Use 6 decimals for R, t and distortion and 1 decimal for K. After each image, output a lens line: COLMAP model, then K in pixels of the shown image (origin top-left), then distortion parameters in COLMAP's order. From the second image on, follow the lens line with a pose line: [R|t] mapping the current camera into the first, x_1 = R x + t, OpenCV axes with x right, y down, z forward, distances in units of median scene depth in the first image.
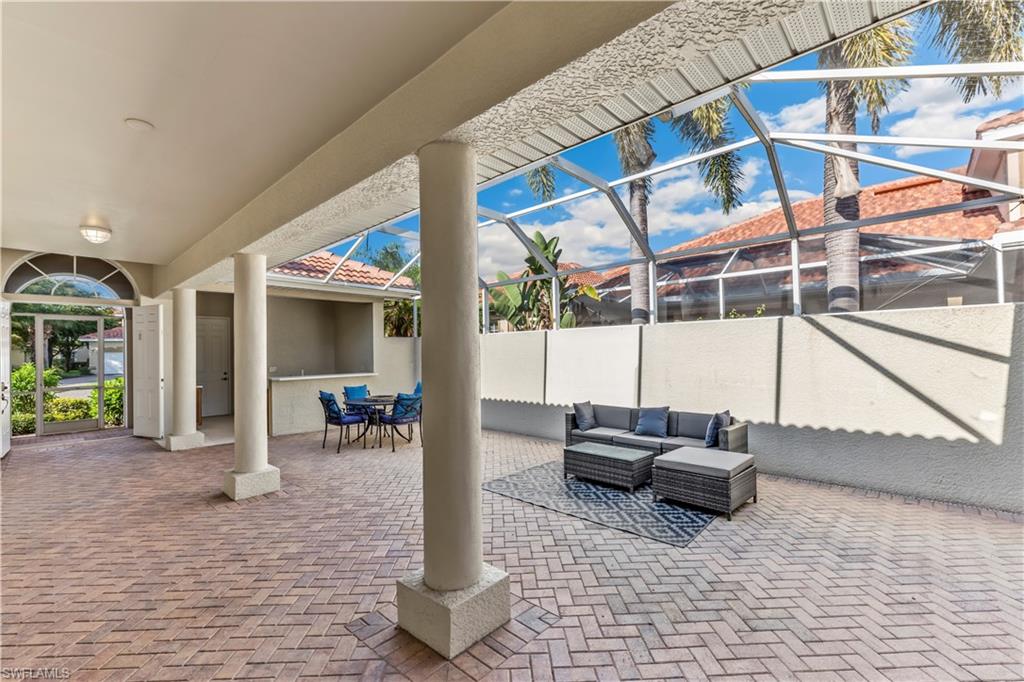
lens RADIAL K [[441.5, 0, 510.3], [0, 441.5, 347.1], [0, 0, 1]] dist [-0.000189, -0.000016]
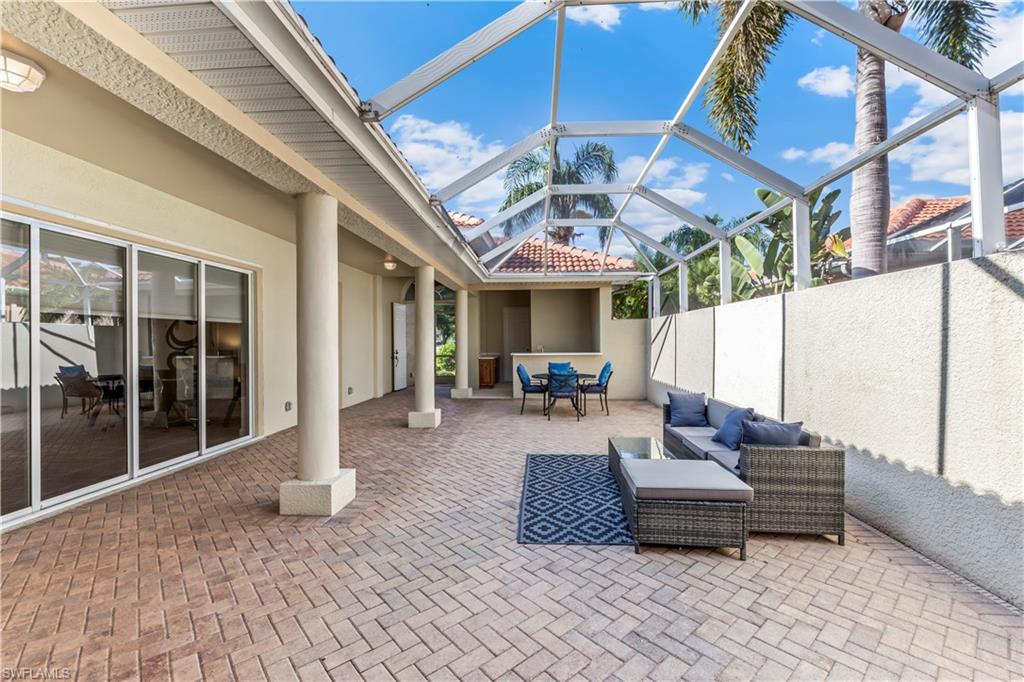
lens RADIAL K [[441.5, 0, 511.4], [0, 441.5, 339.7], [0, 0, 1]] dist [-0.000189, -0.000016]
pose [[0.619866, 0.009279, -0.784653, 0.701461], [0.007809, 0.999808, 0.017992, 0.009810], [0.784669, -0.017280, 0.619674, 0.273062]]
